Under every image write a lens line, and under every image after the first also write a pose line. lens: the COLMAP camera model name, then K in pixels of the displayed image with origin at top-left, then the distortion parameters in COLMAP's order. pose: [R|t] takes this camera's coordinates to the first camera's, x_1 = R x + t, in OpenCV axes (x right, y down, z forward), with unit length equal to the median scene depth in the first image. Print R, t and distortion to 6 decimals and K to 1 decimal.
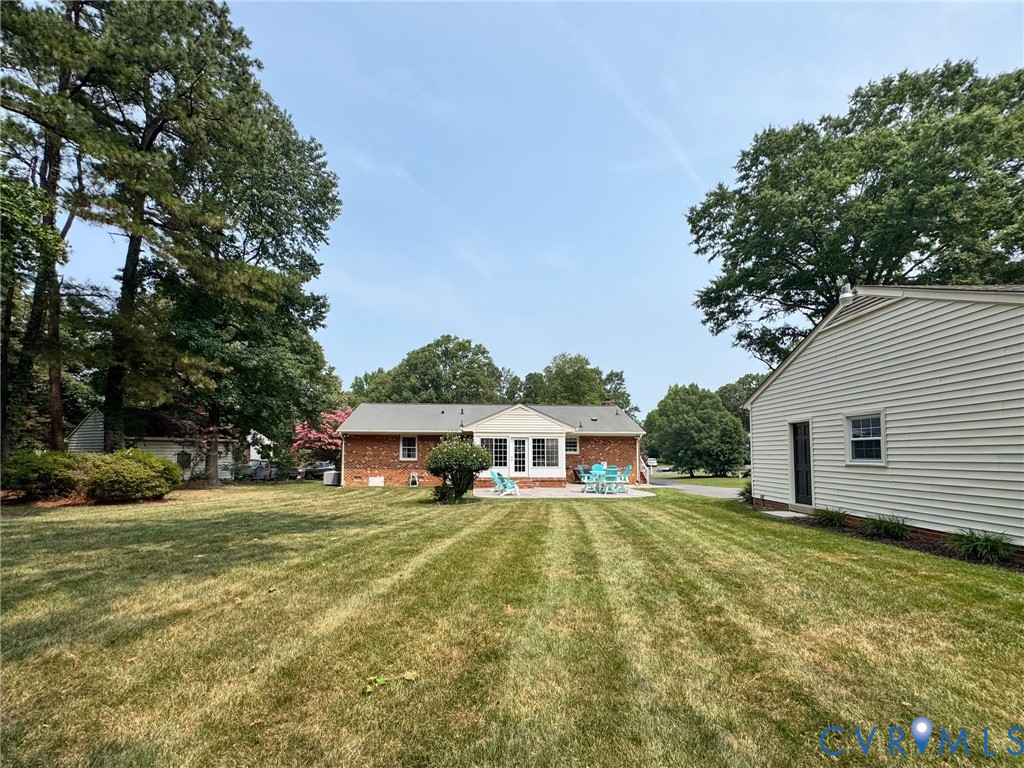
lens RADIAL K [[423.4, 0, 511.9], [0, 423.4, 437.0], [0, 0, 1]] dist [-0.000798, -0.000002]
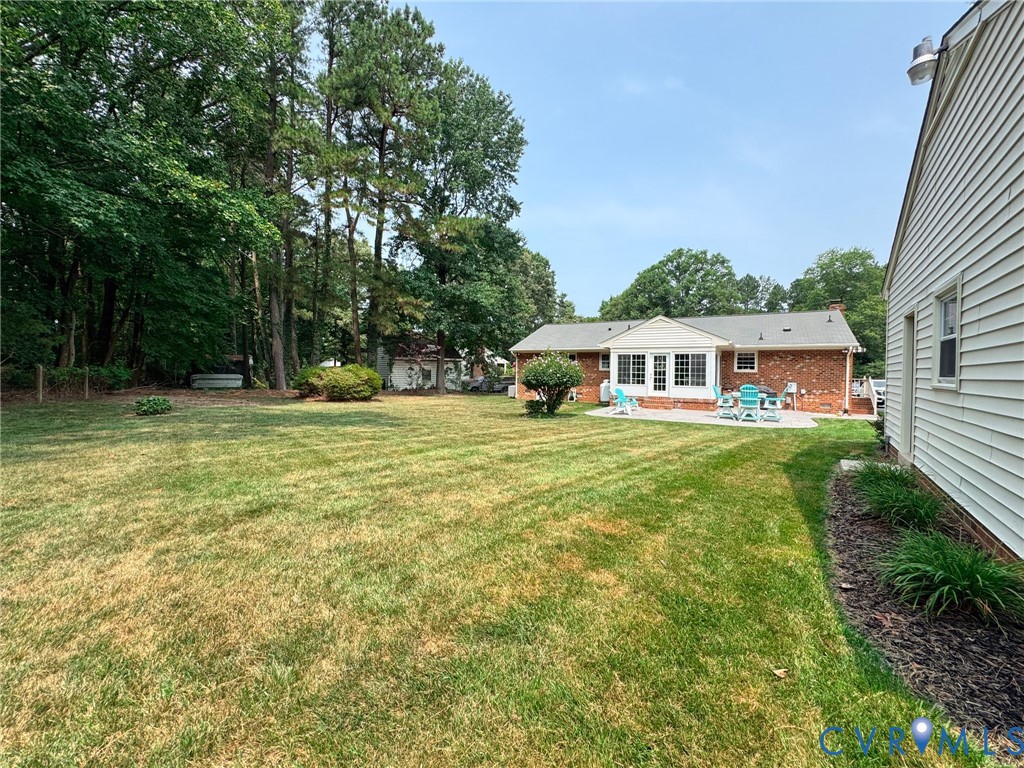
lens RADIAL K [[404.5, 0, 509.9], [0, 404.5, 378.0], [0, 0, 1]] dist [-0.000516, -0.000034]
pose [[0.839784, 0.018206, -0.542615, 0.216840], [0.010634, 0.998694, 0.049967, 0.007709], [0.542816, -0.047732, 0.838494, 0.097318]]
